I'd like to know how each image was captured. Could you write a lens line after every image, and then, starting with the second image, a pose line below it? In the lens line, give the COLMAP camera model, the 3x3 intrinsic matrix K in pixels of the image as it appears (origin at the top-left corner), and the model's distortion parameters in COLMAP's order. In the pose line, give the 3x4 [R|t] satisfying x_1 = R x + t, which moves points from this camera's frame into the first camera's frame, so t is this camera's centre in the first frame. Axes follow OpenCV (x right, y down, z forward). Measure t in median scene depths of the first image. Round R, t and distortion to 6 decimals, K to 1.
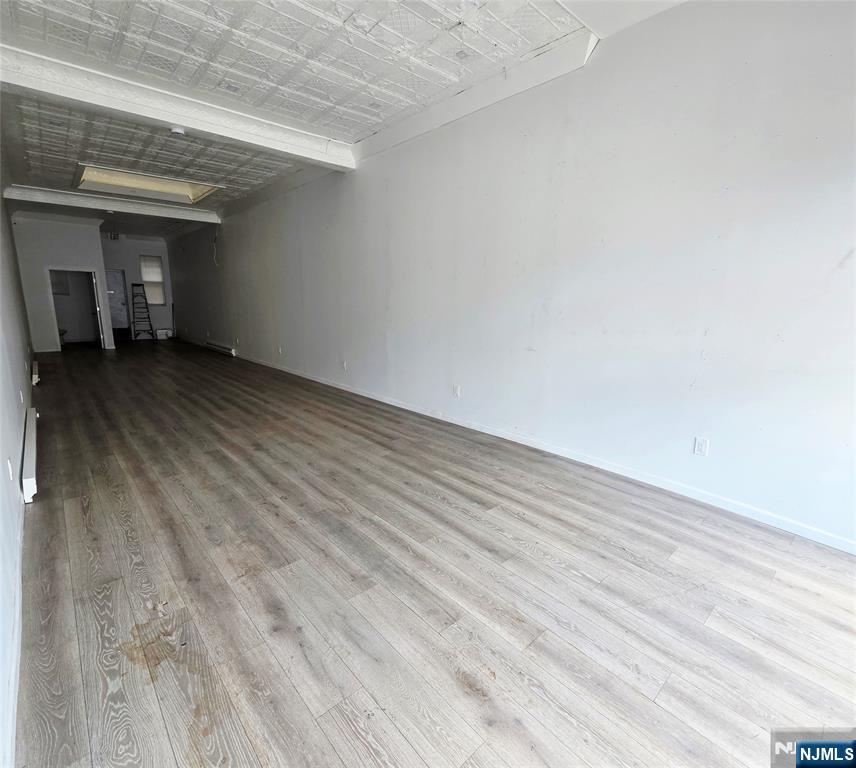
lens RADIAL K [[421.1, 0, 426.4], [0, 421.1, 384.2], [0, 0, 1]] dist [0.001057, -0.001488]
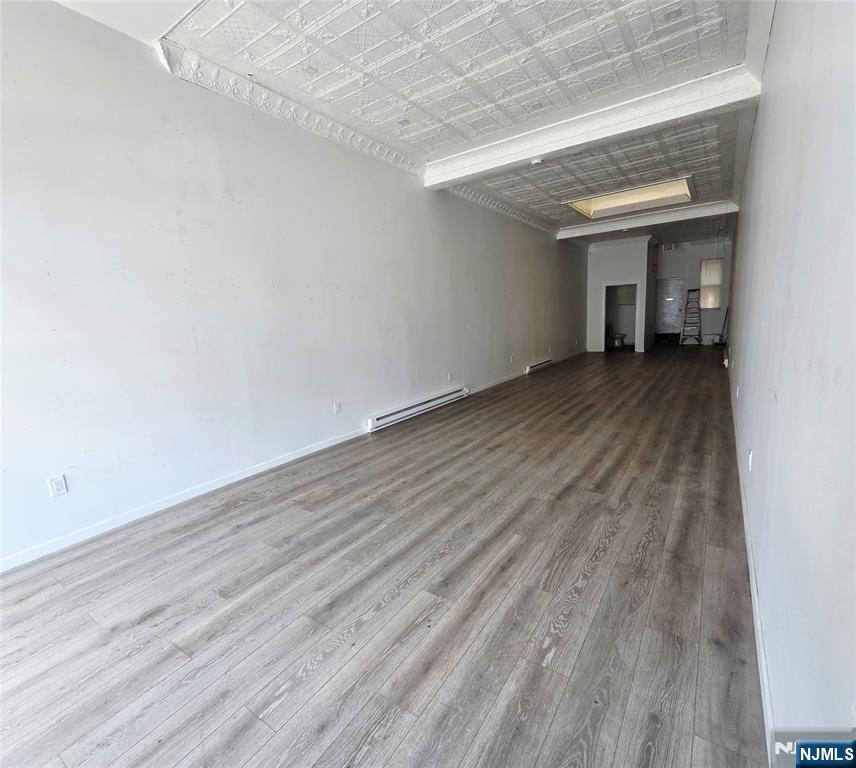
lens RADIAL K [[421.1, 0, 426.1], [0, 421.1, 385.0], [0, 0, 1]] dist [0.001057, -0.001488]
pose [[0.226512, 0.127097, -0.965680, 0.677085], [-0.133678, 0.986124, 0.098432, -0.104759], [0.964791, 0.106794, 0.240359, 0.661273]]
